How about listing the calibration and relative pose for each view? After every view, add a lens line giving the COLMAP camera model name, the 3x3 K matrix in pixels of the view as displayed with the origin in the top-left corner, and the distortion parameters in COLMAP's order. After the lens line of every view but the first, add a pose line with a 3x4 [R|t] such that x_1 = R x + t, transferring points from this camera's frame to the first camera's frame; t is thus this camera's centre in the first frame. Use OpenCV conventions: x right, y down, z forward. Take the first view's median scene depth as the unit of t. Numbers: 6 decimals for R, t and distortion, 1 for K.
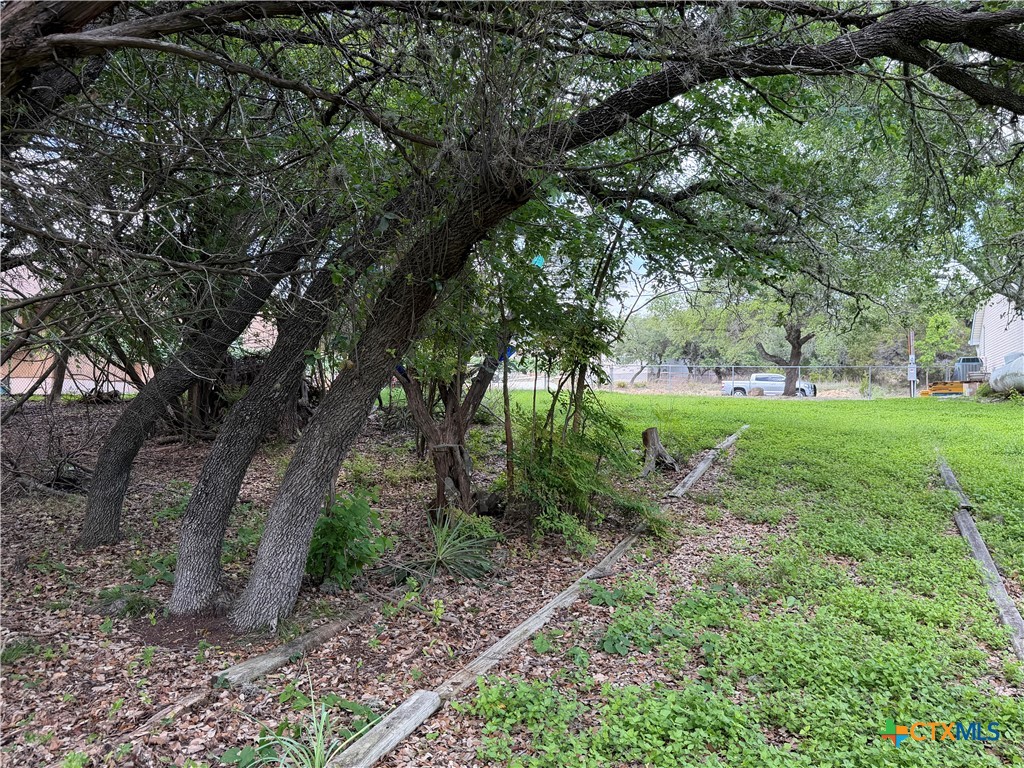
lens RADIAL K [[860.5, 0, 512.2], [0, 860.5, 382.6], [0, 0, 1]] dist [0.004177, 0.000719]
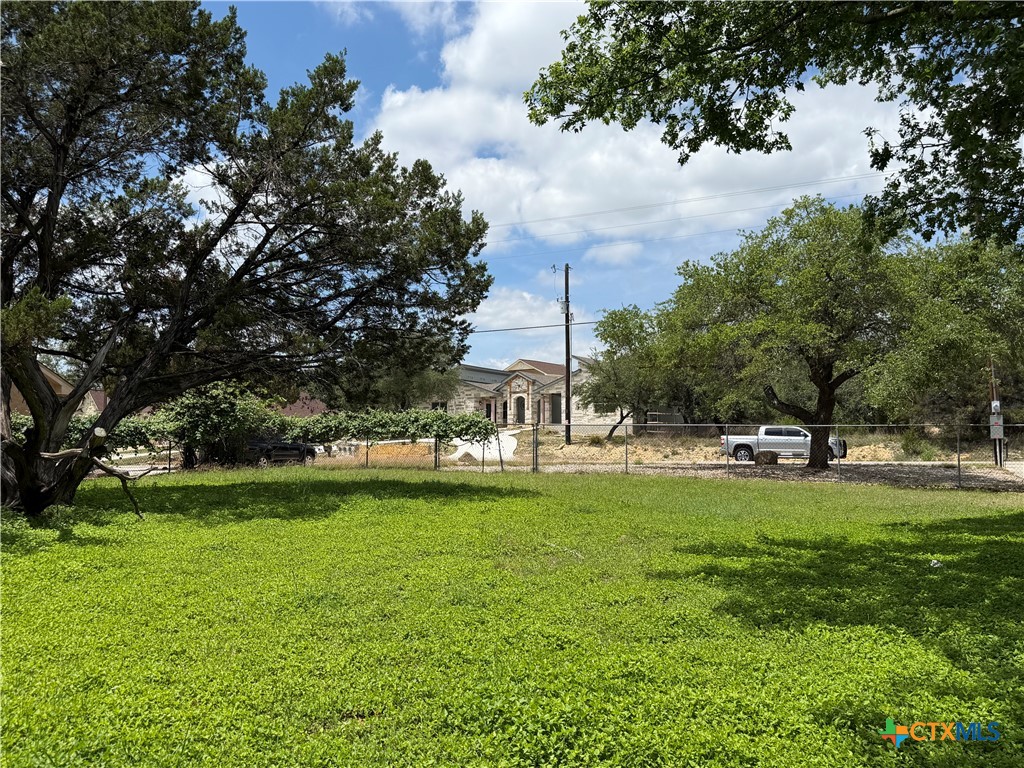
lens RADIAL K [[860.5, 0, 511.8], [0, 860.5, 385.7], [0, 0, 1]] dist [0.004177, 0.000719]
pose [[0.999898, -0.005480, -0.013192, 0.068284], [0.004867, 0.998926, -0.046079, -0.011713], [0.013430, 0.046010, 0.998851, 0.232947]]
